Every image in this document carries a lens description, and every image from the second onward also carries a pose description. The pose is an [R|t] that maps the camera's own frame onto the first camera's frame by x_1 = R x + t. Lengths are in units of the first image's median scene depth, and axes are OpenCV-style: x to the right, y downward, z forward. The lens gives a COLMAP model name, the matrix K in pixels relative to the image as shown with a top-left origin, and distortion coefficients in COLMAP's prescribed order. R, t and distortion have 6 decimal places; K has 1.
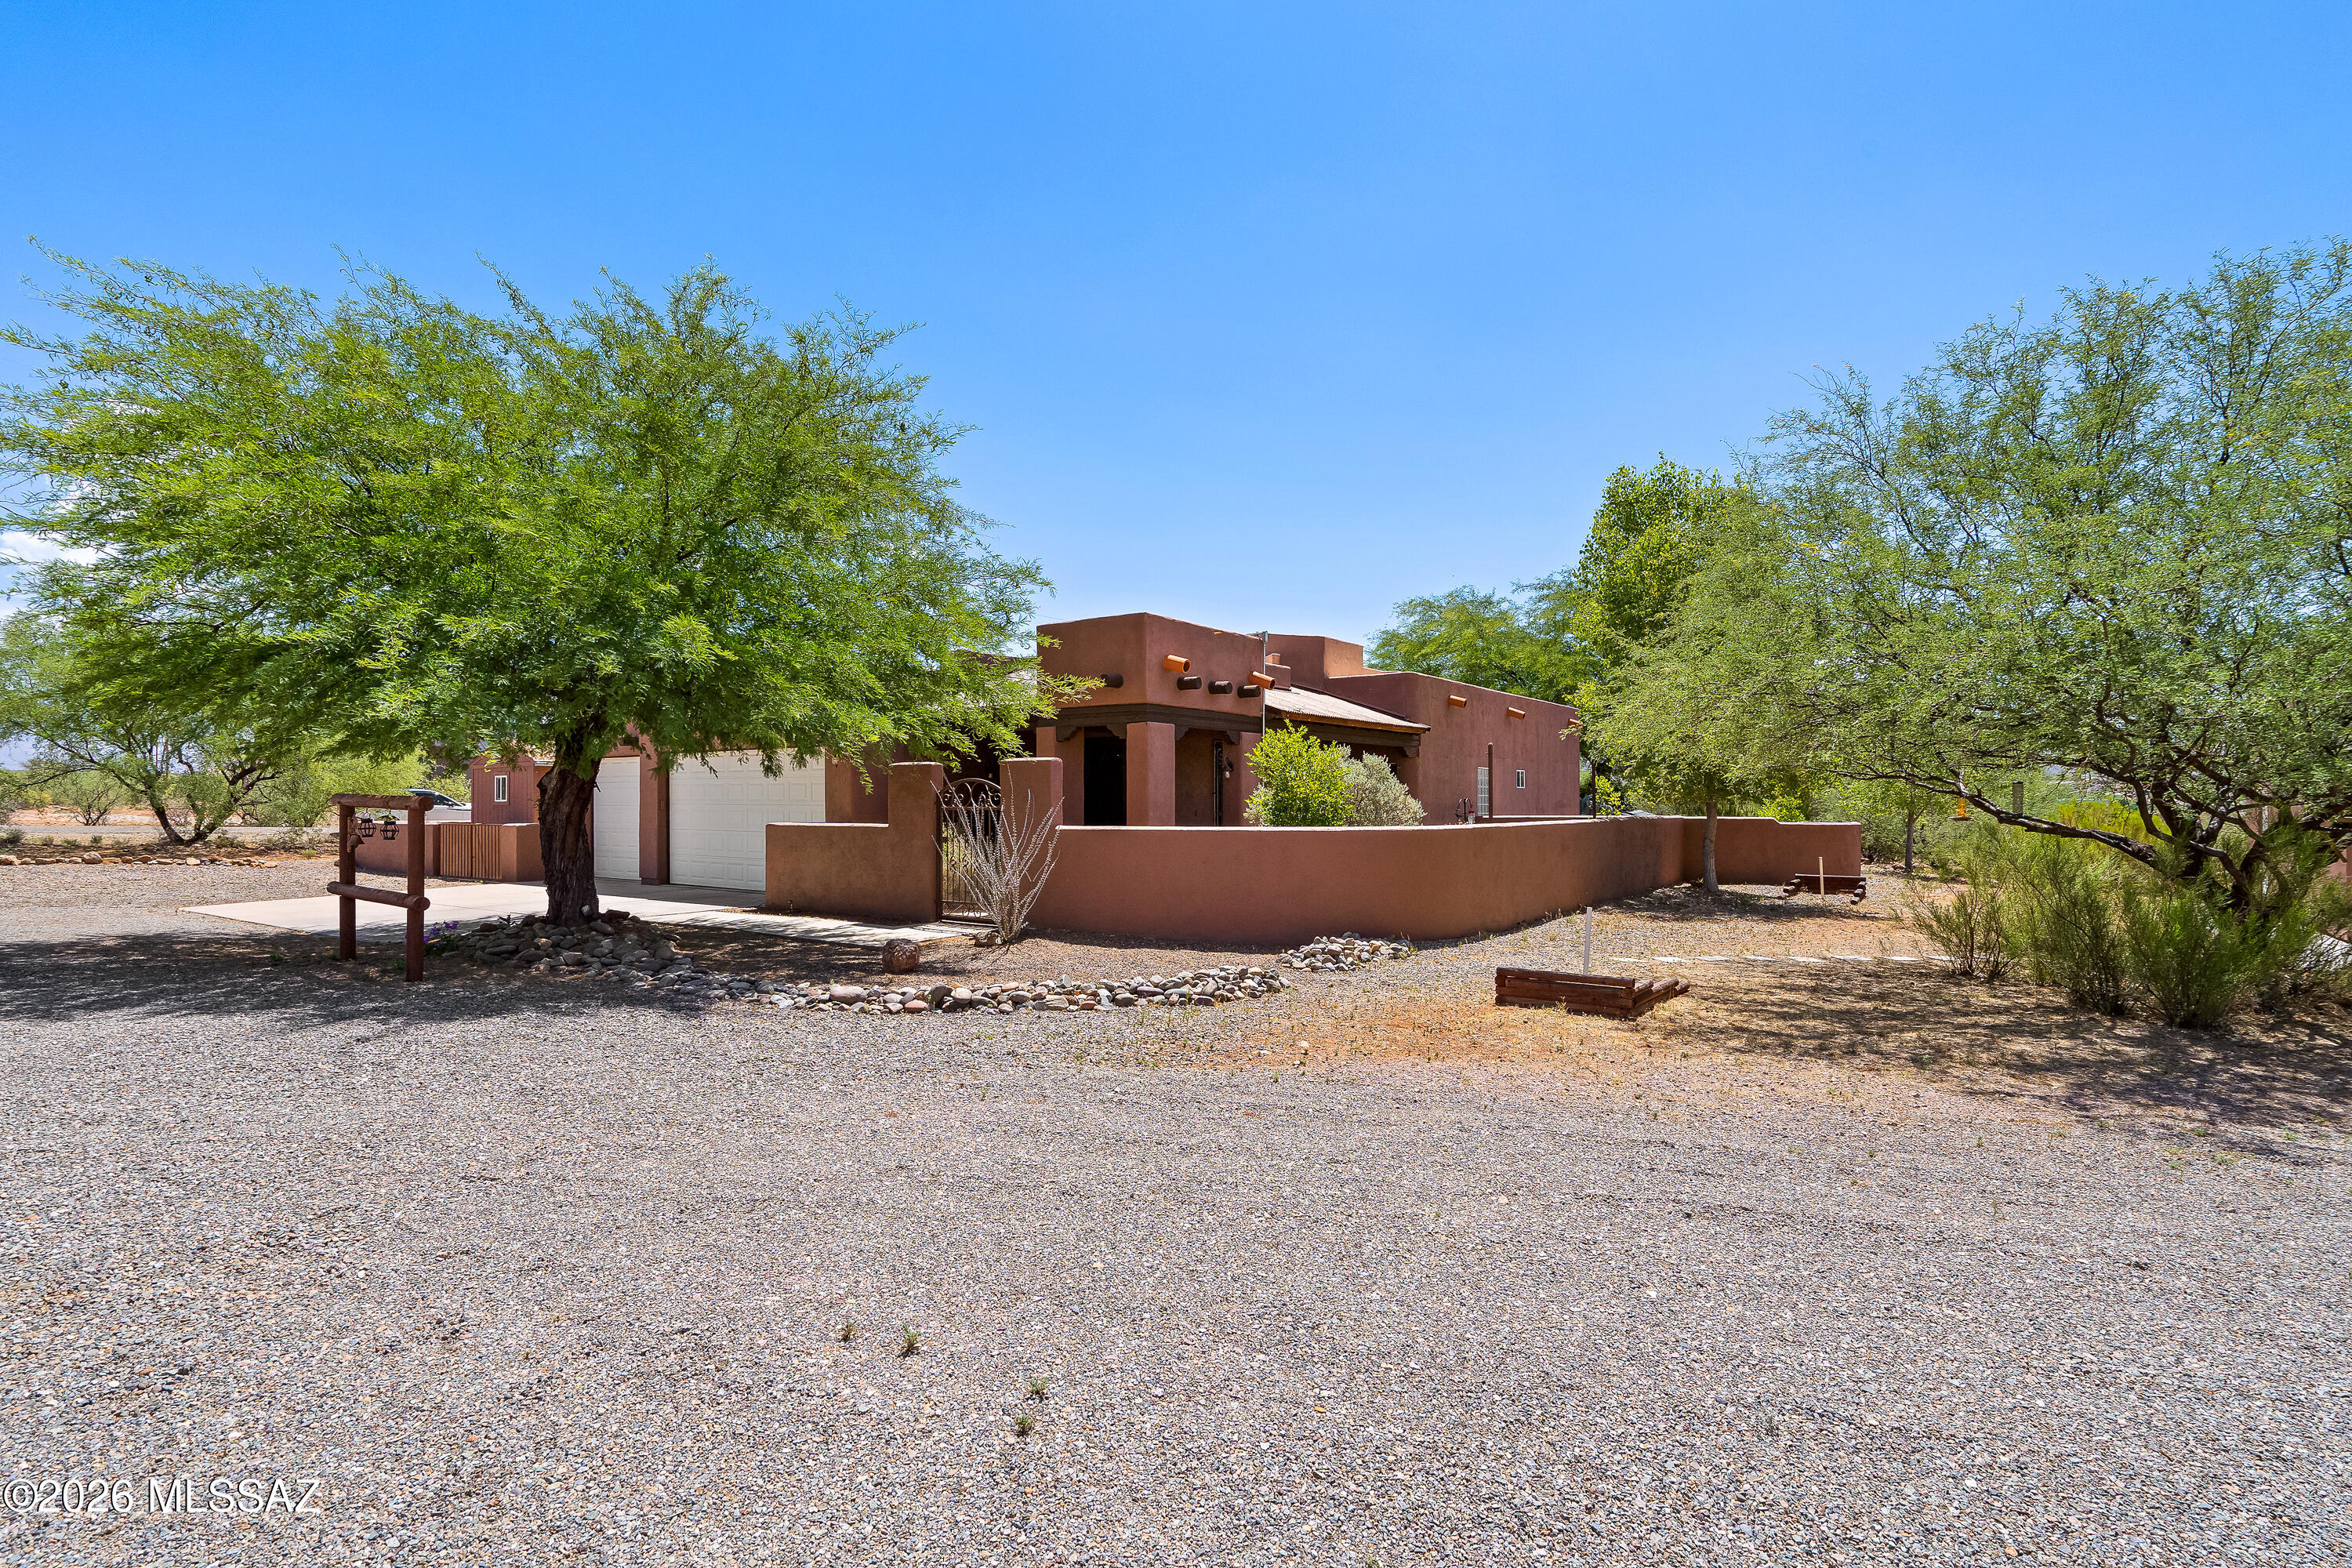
lens RADIAL K [[1138.6, 0, 1178.2], [0, 1138.6, 814.0], [0, 0, 1]] dist [-0.000528, 0.000116]
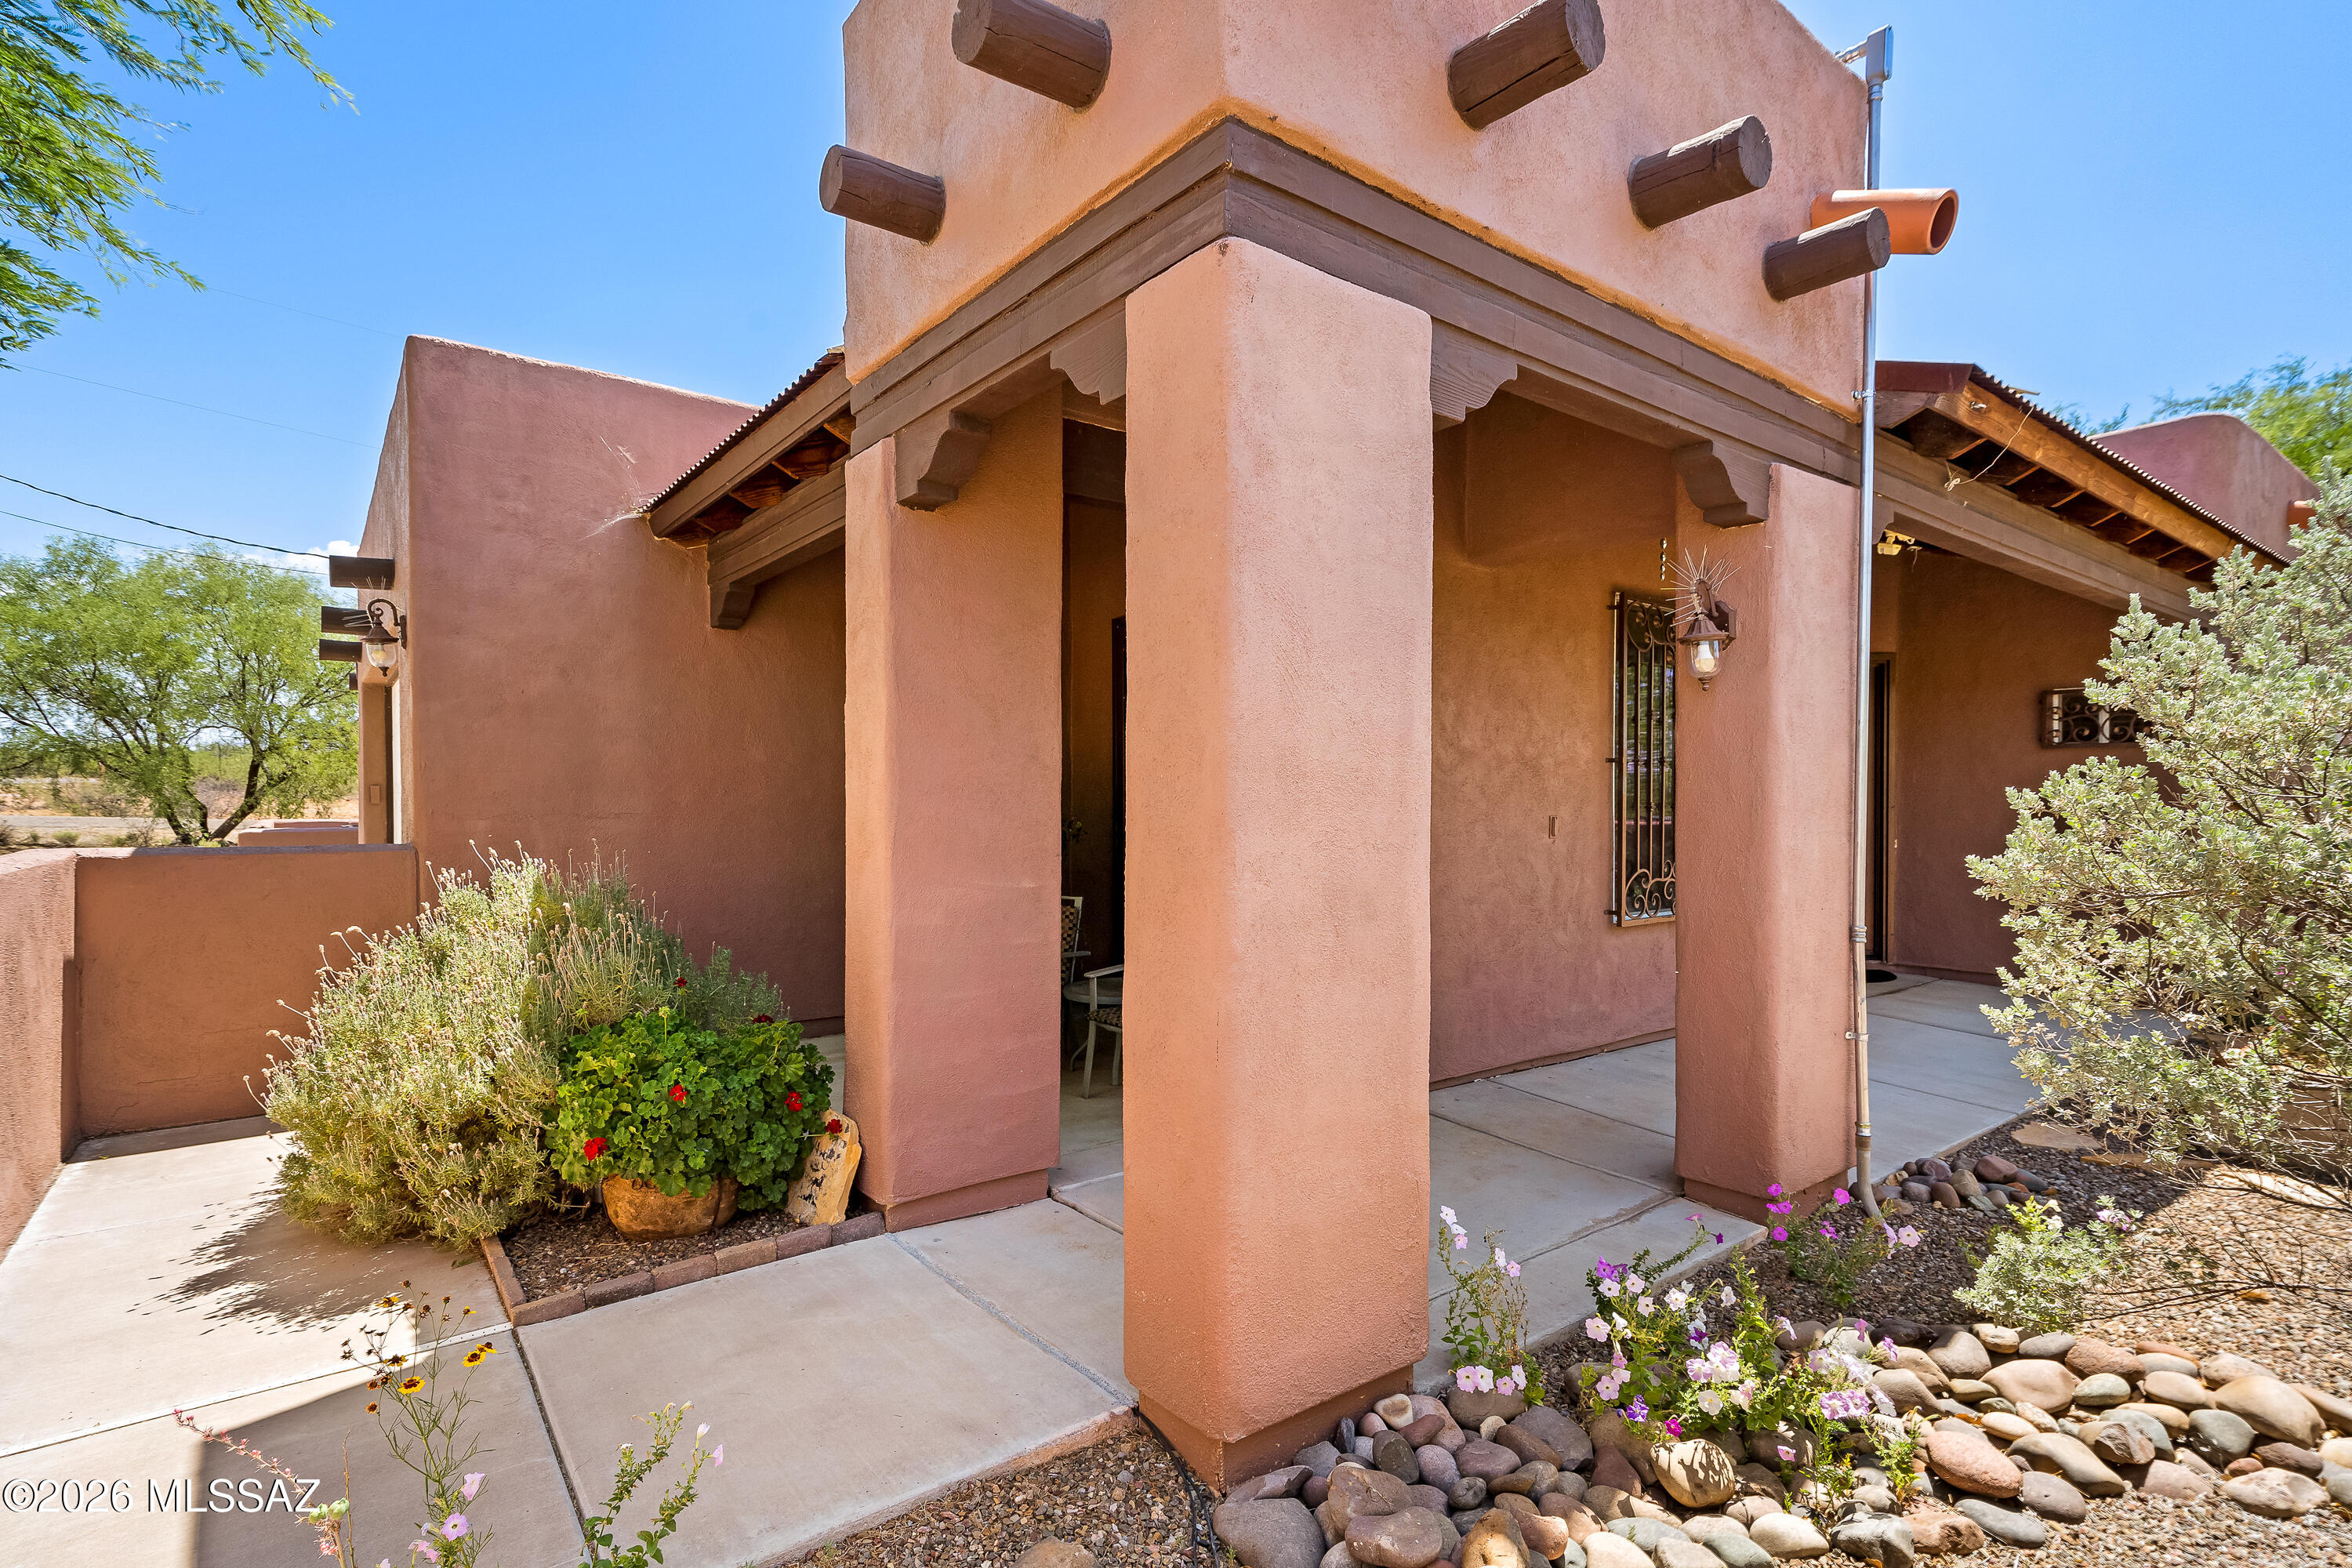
lens RADIAL K [[1138.6, 0, 1178.2], [0, 1138.6, 814.0], [0, 0, 1]] dist [-0.000528, 0.000116]
pose [[0.954089, 0.014650, -0.299166, 0.009081], [-0.012189, 0.999875, 0.010090, -0.004271], [0.299277, -0.005980, 0.954148, 0.577222]]
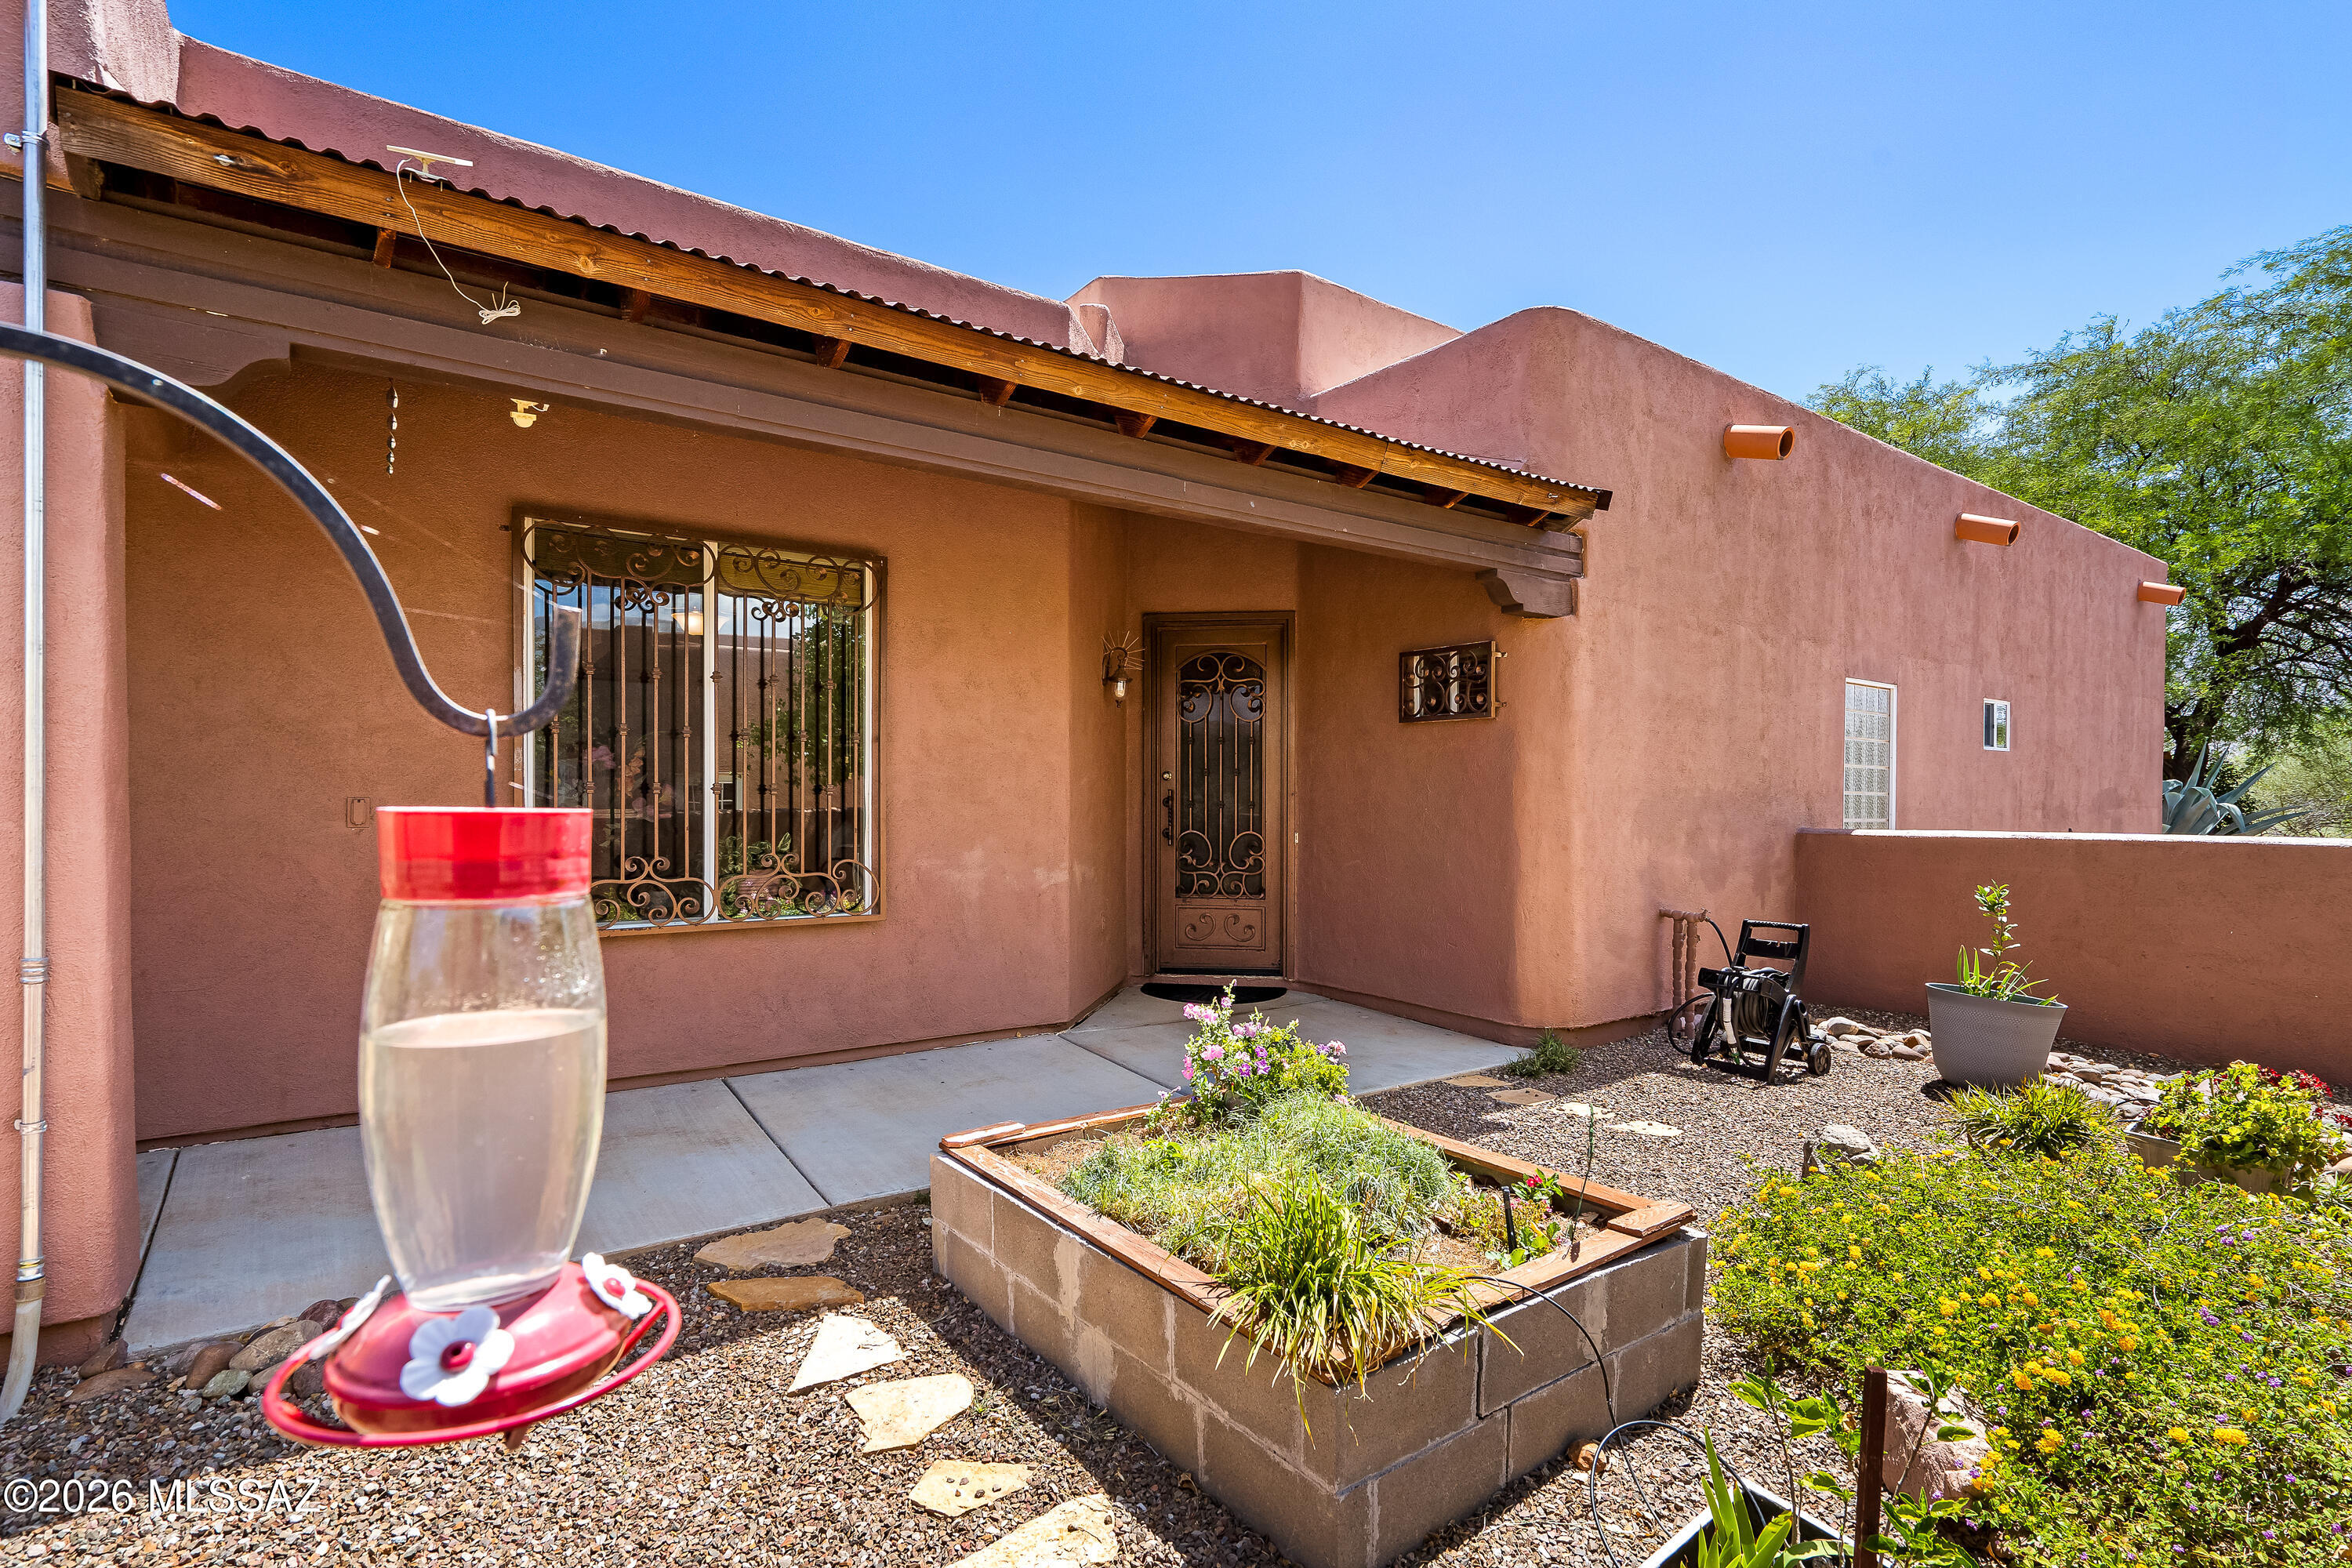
lens RADIAL K [[1138.6, 0, 1178.2], [0, 1138.6, 814.0], [0, 0, 1]] dist [-0.000528, 0.000116]
pose [[0.948852, 0.017831, -0.315218, 0.207835], [-0.014876, 0.999820, 0.011778, -0.003684], [0.315371, -0.006486, 0.948946, 0.707644]]
